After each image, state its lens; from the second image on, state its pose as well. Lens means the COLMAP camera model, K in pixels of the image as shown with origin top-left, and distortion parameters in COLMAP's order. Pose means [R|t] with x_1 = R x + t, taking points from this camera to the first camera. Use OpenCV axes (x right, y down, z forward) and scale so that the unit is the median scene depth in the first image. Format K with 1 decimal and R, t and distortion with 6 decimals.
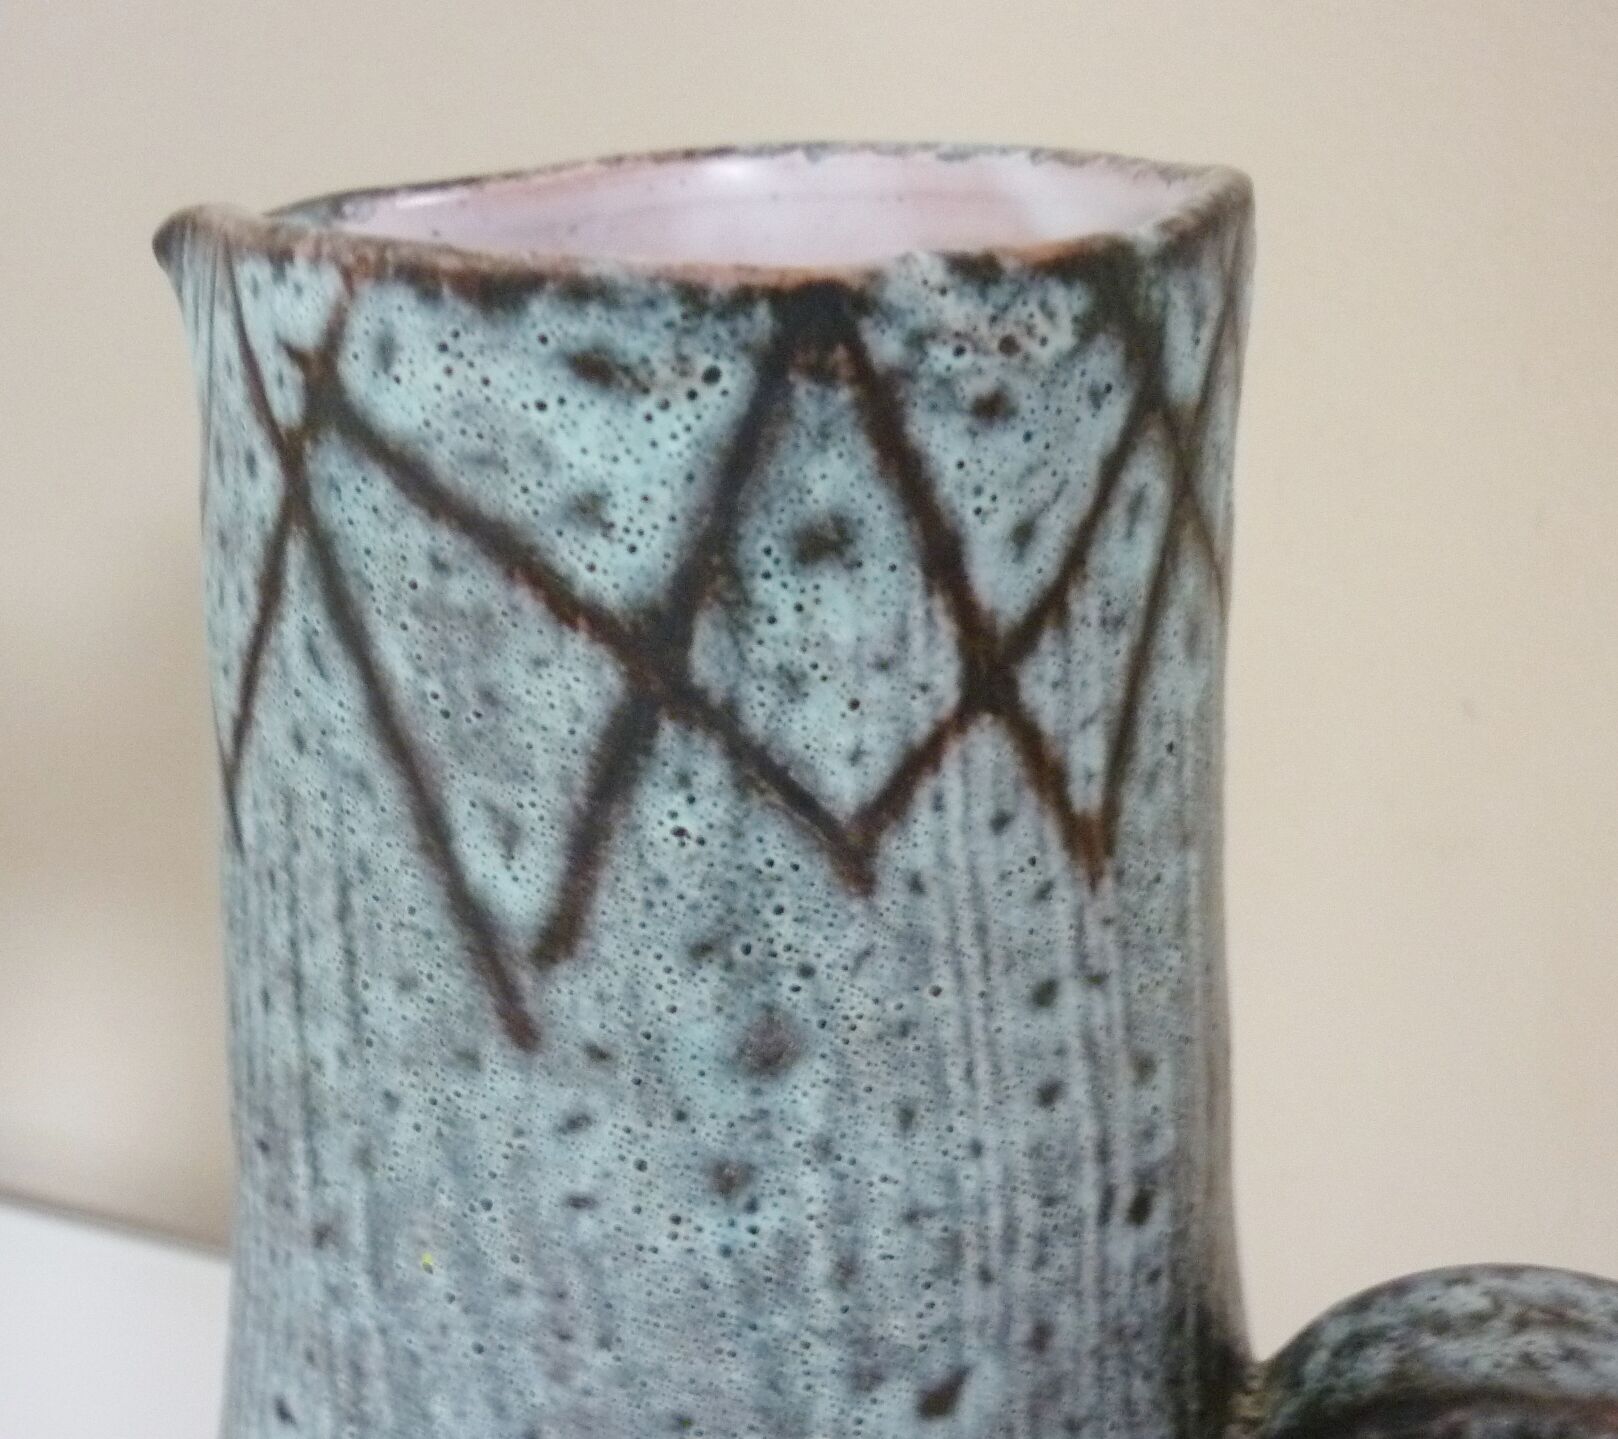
lens RADIAL K [[2015.2, 0, 746.5], [0, 2015.2, 753.7], [0, 0, 1]] dist [-0.102678, 0.189271]
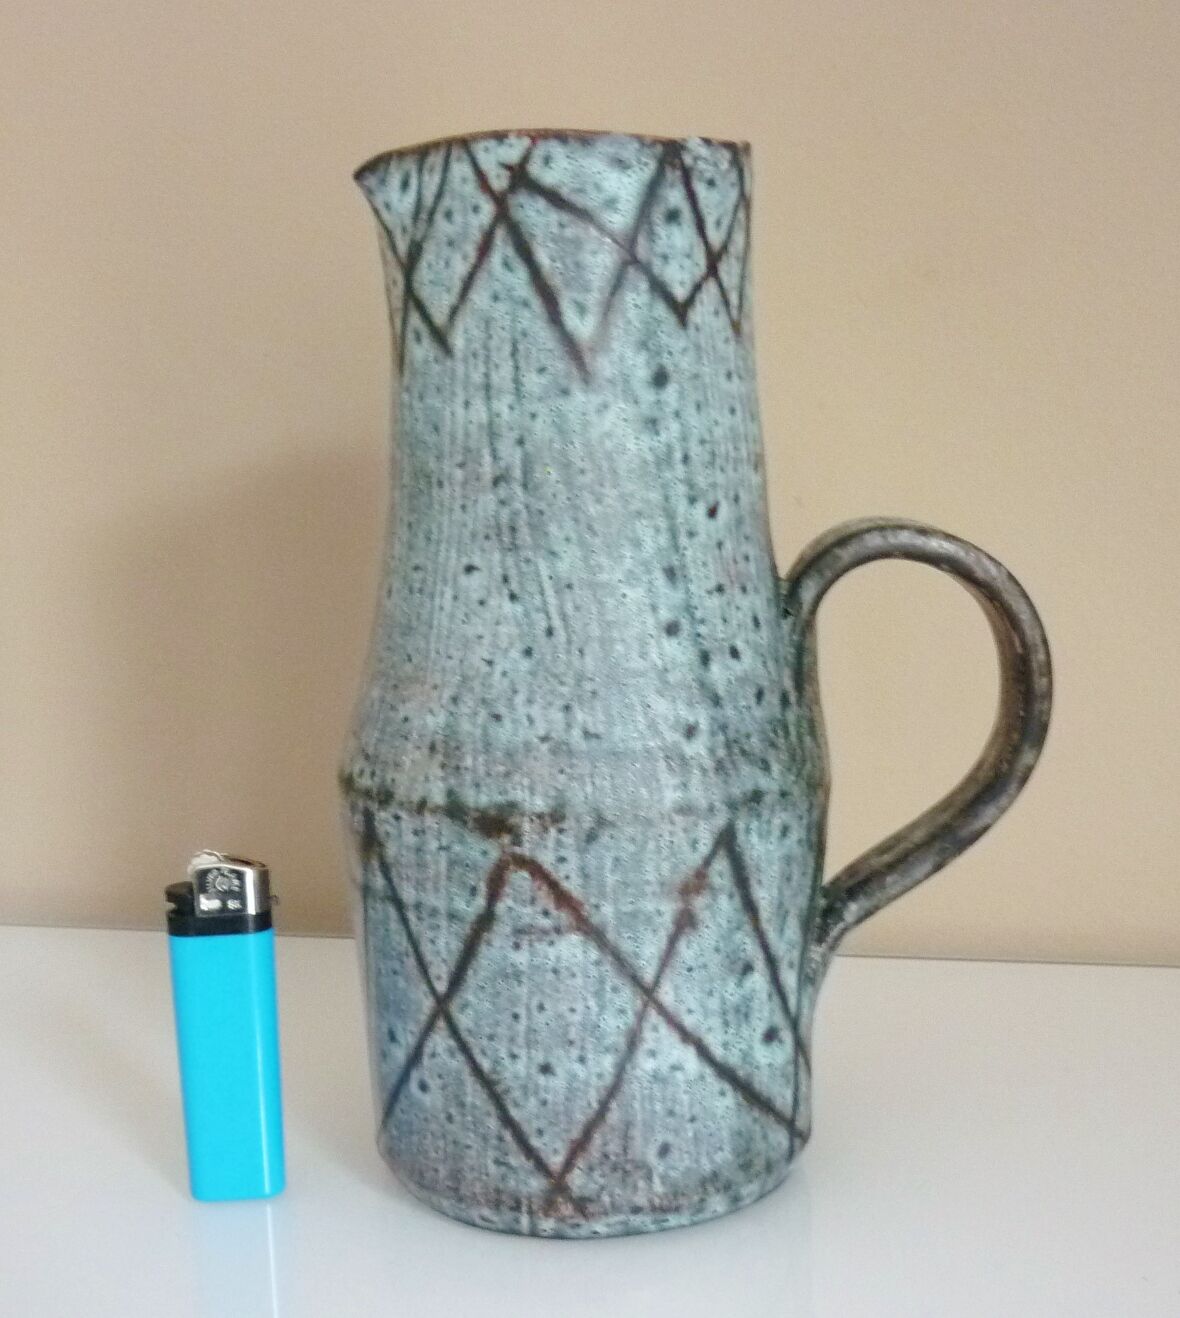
lens RADIAL K [[2005.4, 0, 590.5], [0, 2005.4, 739.8], [0, 0, 1]] dist [-0.109277, 0.118924]
pose [[0.929720, -0.067774, 0.361976, -1.263443], [0.129102, 0.980523, -0.148009, 1.147906], [-0.344895, 0.184339, 0.920362, -1.757042]]
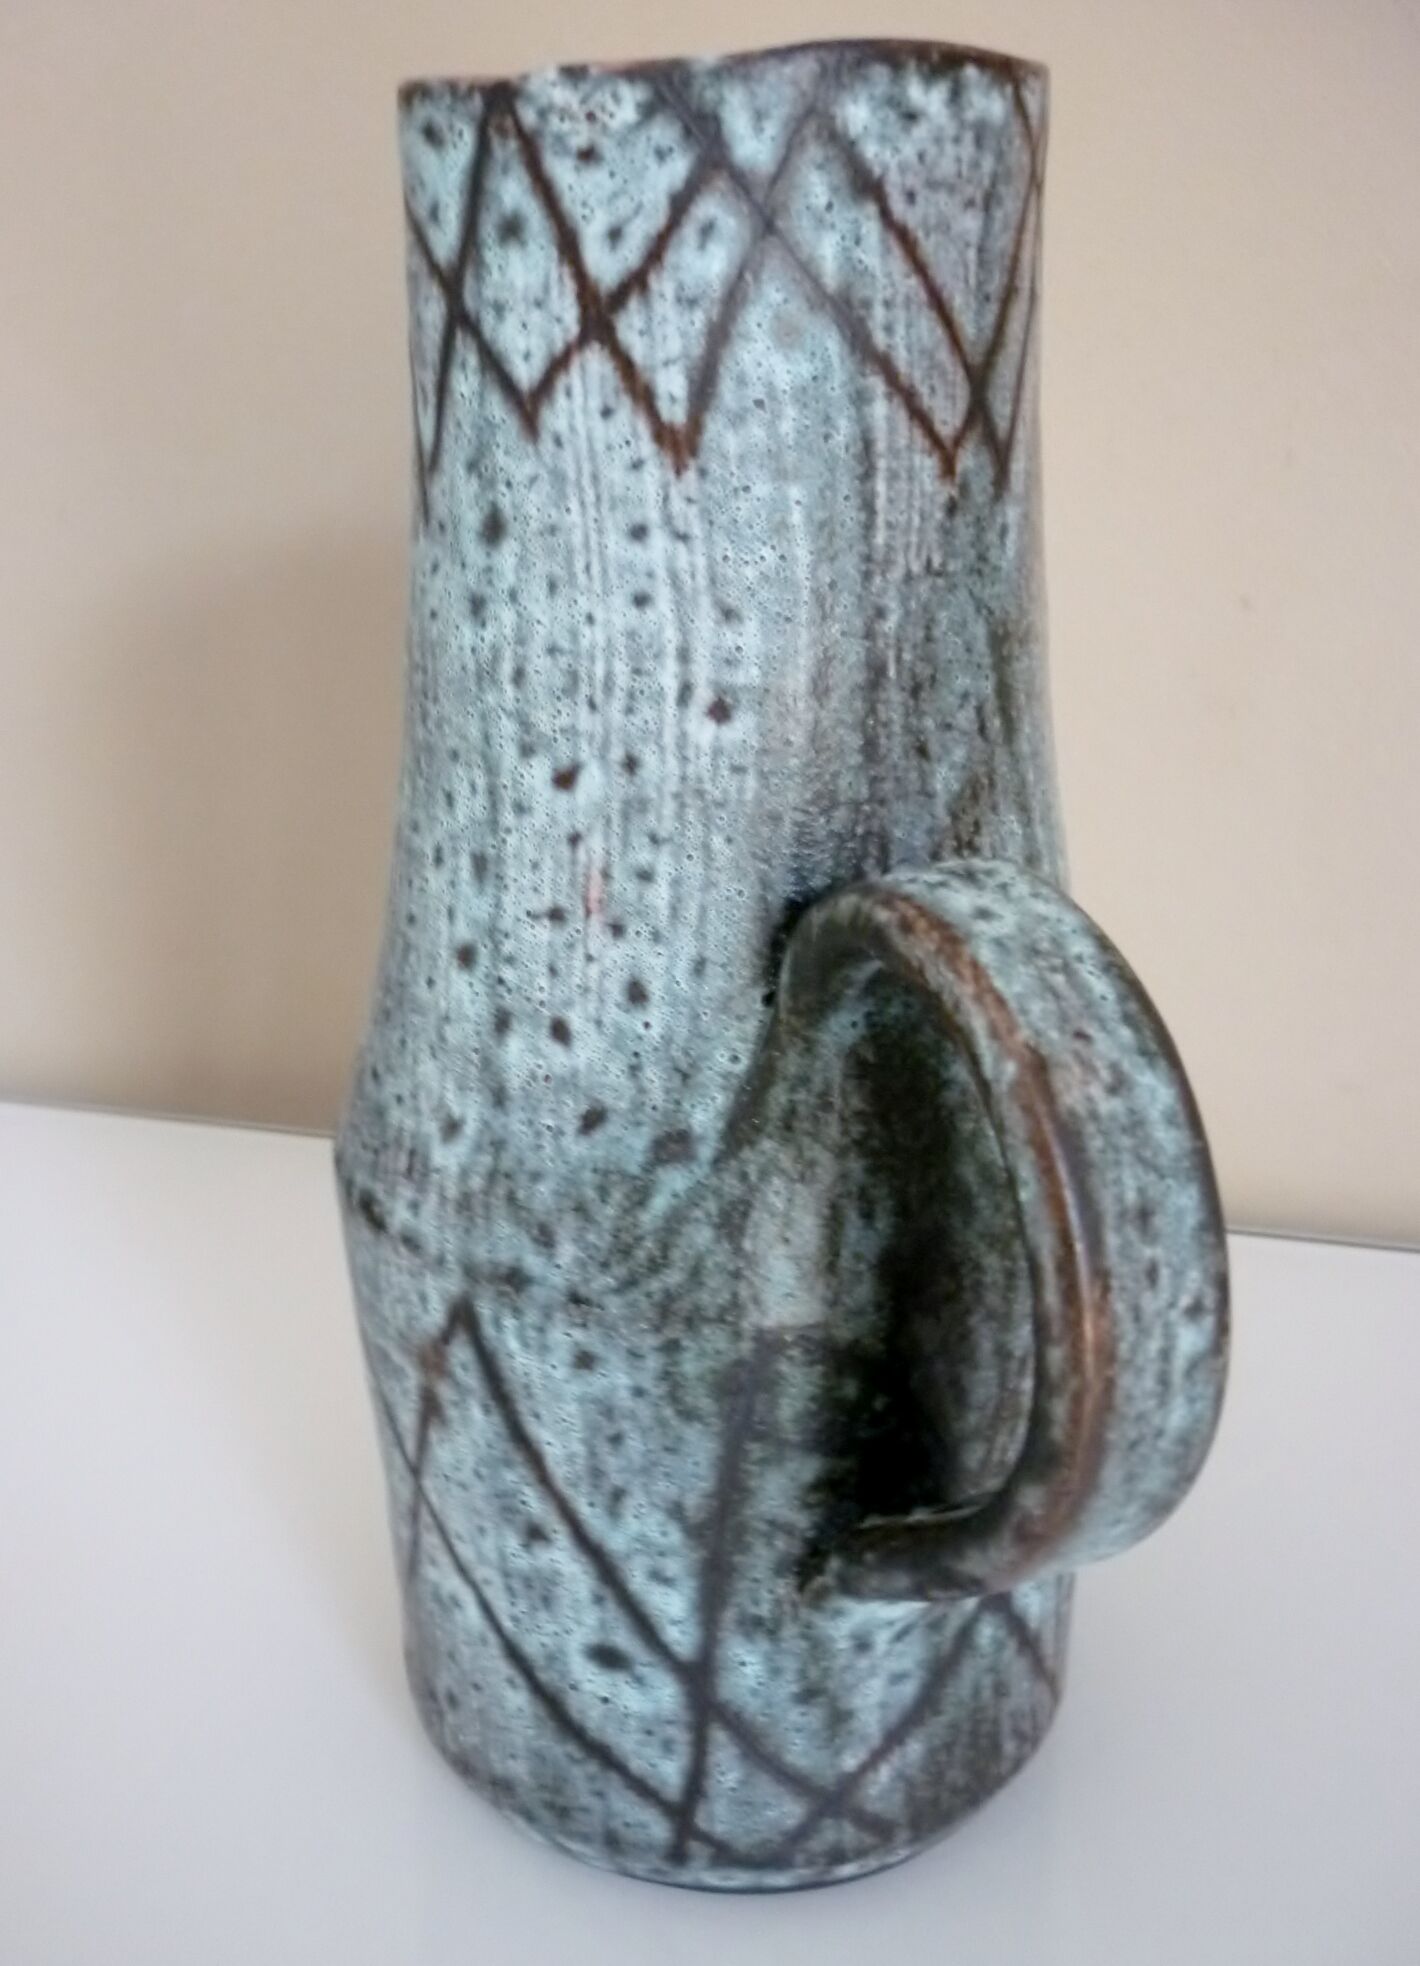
lens RADIAL K [[2019.3, 0, 685.1], [0, 2019.3, 986.5], [0, 0, 1]] dist [-0.117469, 0.231126]
pose [[0.676771, 0.252118, -0.691677, 1.455071], [-0.250523, 0.962329, 0.105648, 0.303450], [0.692257, 0.101782, 0.714437, -0.126472]]
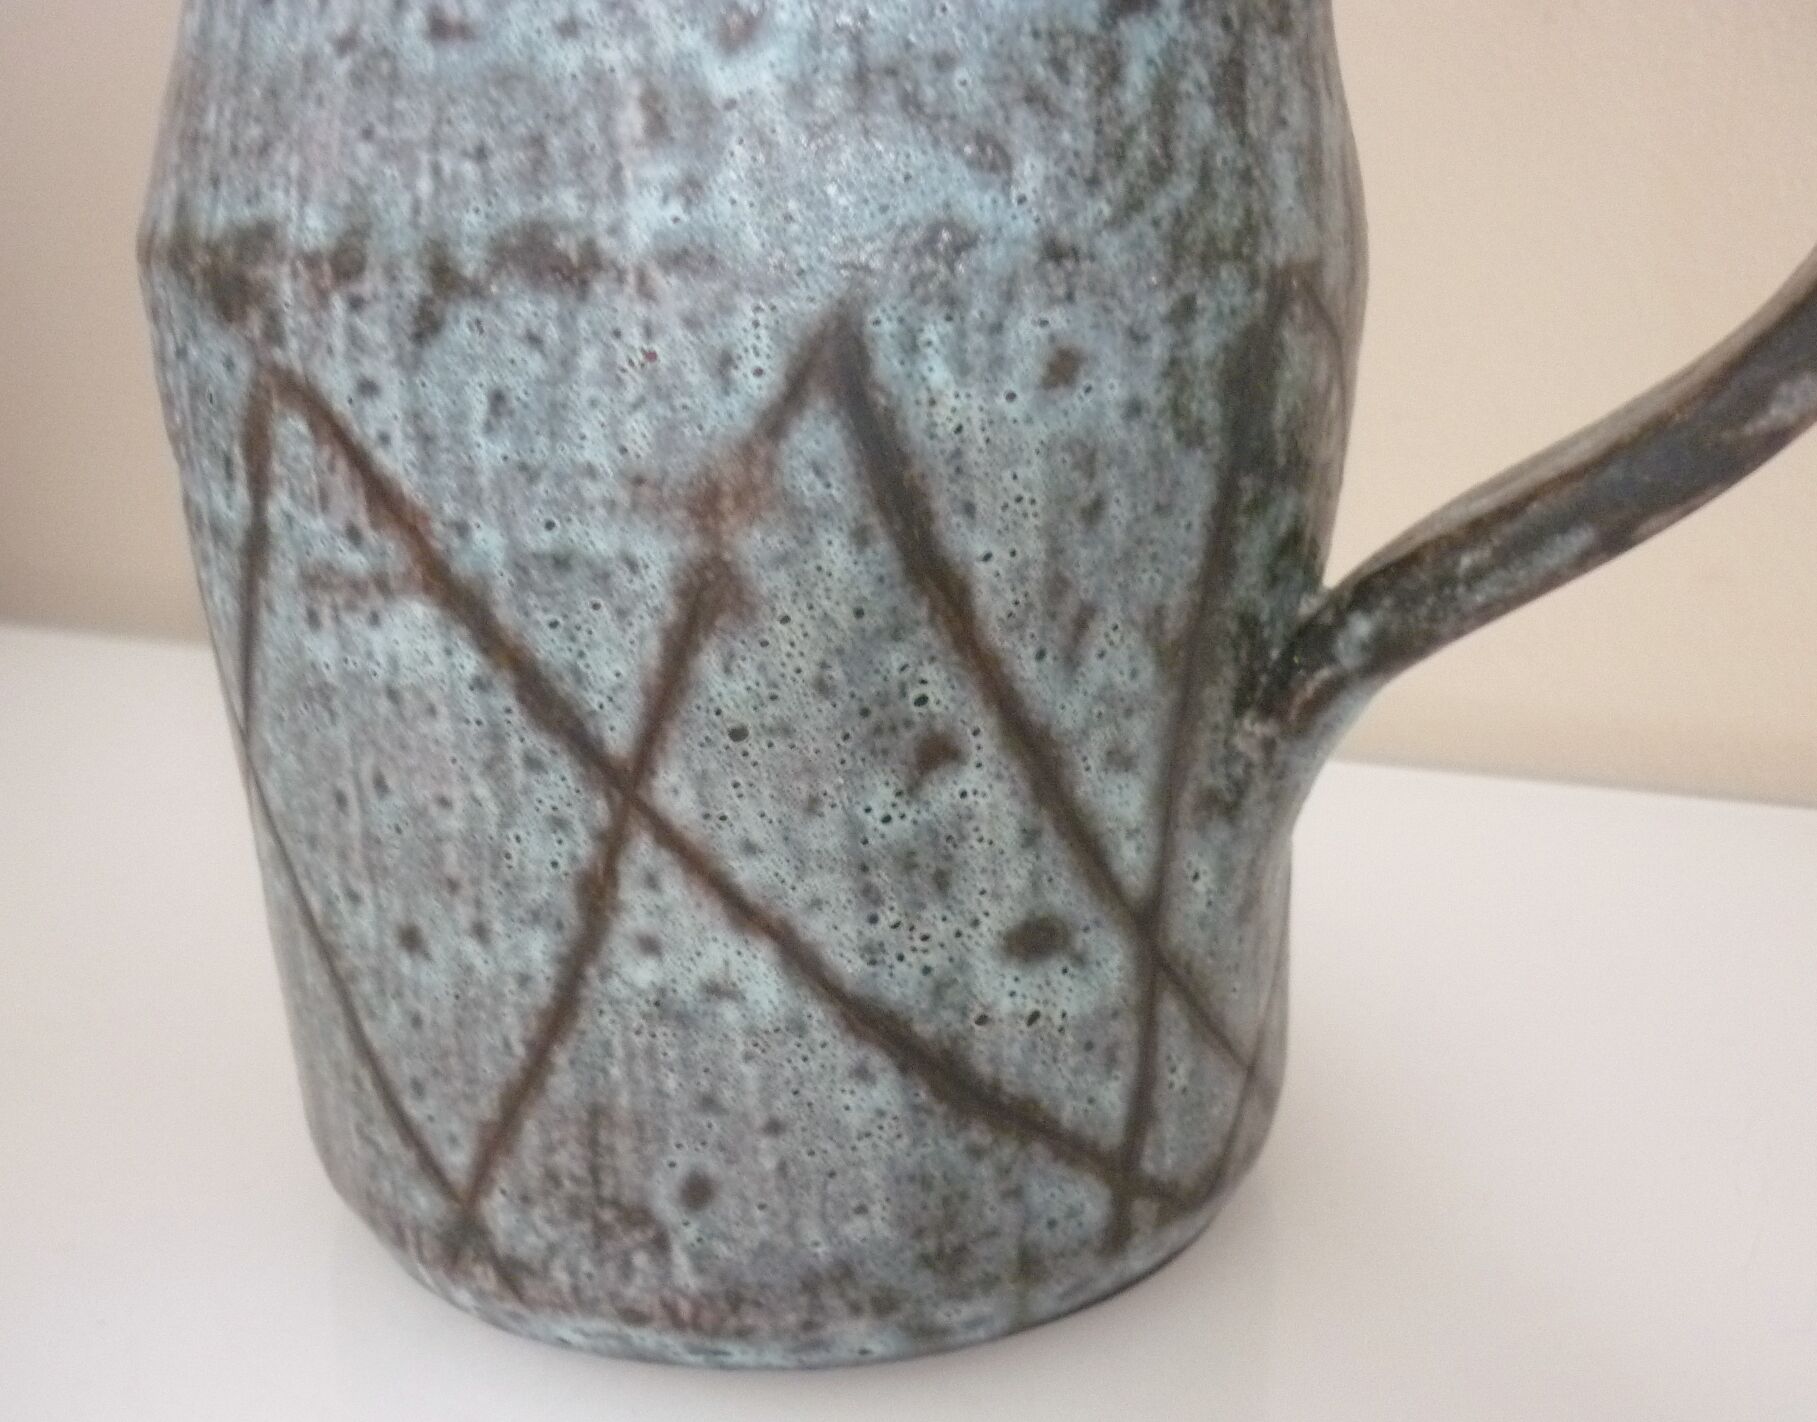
lens RADIAL K [[2009.3, 0, 904.2], [0, 2009.3, 793.2], [0, 0, 1]] dist [-0.105238, 0.155721]
pose [[0.999660, 0.008036, -0.024786, 0.142558], [-0.008497, 0.999792, -0.018540, 1.109136], [0.024632, 0.018745, 0.999521, 0.059735]]
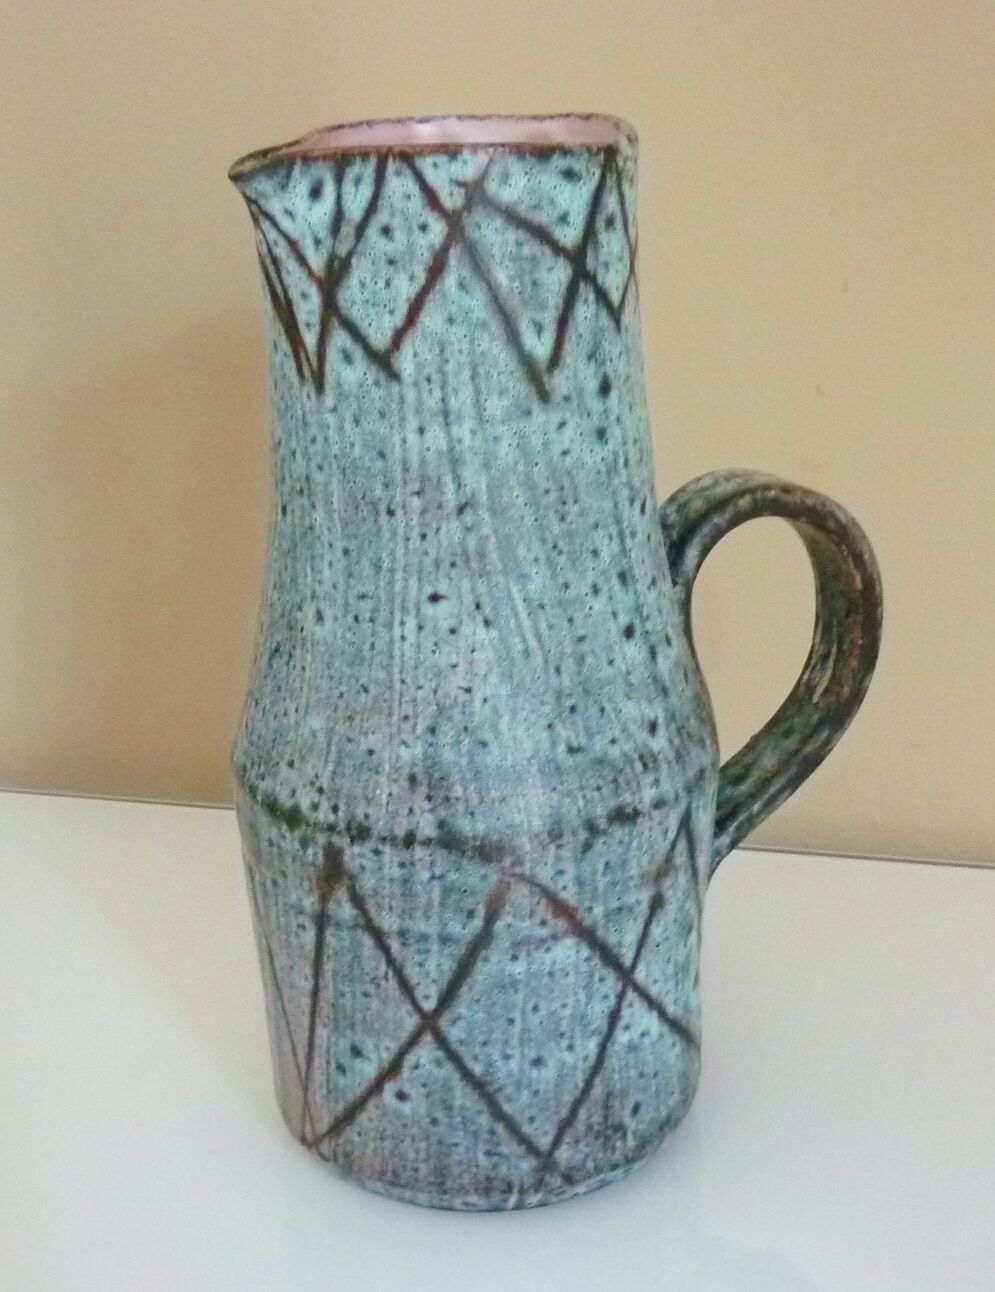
lens RADIAL K [[2005.6, 0, 404.4], [0, 2005.6, 737.8], [0, 0, 1]] dist [-0.106678, 0.066397]
pose [[0.732274, -0.259285, 0.629719, -2.322876], [0.268383, 0.959724, 0.083072, 0.325626], [-0.625896, 0.108175, 0.772368, -1.167857]]
